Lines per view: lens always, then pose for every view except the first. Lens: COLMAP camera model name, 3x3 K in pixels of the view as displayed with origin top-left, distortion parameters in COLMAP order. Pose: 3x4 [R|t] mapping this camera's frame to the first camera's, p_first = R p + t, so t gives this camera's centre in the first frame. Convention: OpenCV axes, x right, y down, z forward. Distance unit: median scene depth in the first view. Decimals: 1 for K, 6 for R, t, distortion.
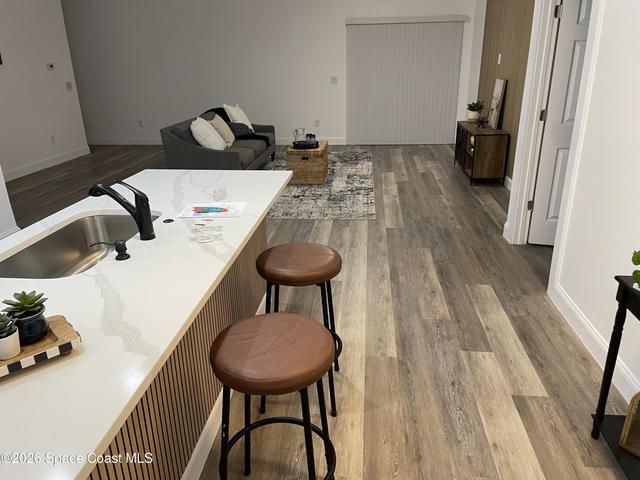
lens RADIAL K [[482.0, 0, 320.0], [0, 482.0, 240.0], [0, 0, 1]] dist [0.080756, -0.098618]
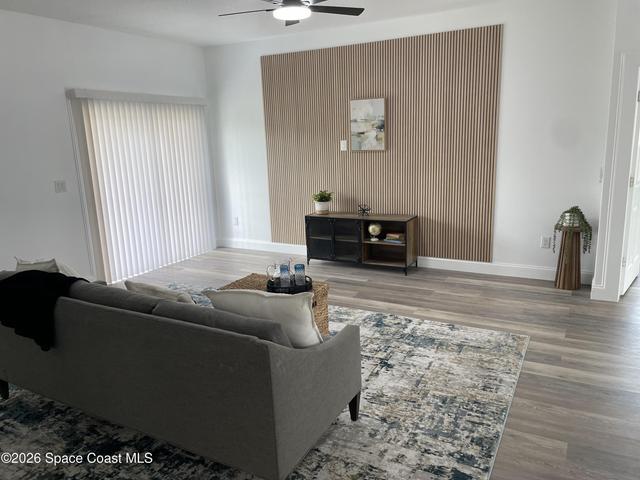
lens RADIAL K [[482.0, 0, 320.0], [0, 482.0, 240.0], [0, 0, 1]] dist [0.080756, -0.098618]
pose [[0.393523, -0.191790, 0.899086, -0.731130], [0.348689, 0.936056, 0.047058, -0.360649], [-0.850621, 0.294983, 0.435235, 0.953276]]
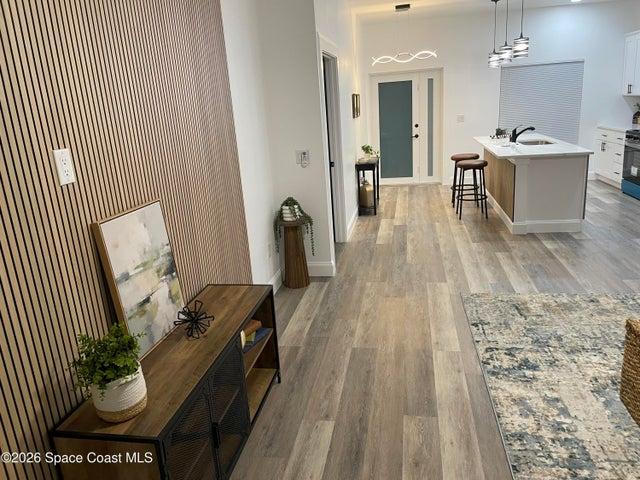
lens RADIAL K [[482.0, 0, 320.0], [0, 482.0, 240.0], [0, 0, 1]] dist [0.080756, -0.098618]
pose [[-0.992573, 0.067356, 0.101306, 0.279611], [0.114668, 0.796129, 0.594163, -0.669353], [-0.040632, 0.601366, -0.797940, 1.711480]]
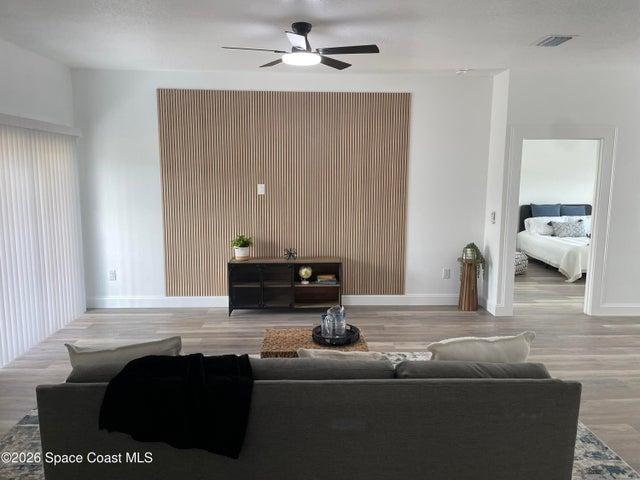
lens RADIAL K [[482.0, 0, 320.0], [0, 482.0, 240.0], [0, 0, 1]] dist [0.080756, -0.098618]
pose [[-0.144446, -0.117986, 0.982453, -0.774616], [0.346223, 0.924080, 0.161880, -0.543203], [-0.926966, 0.363531, -0.092630, 1.411159]]
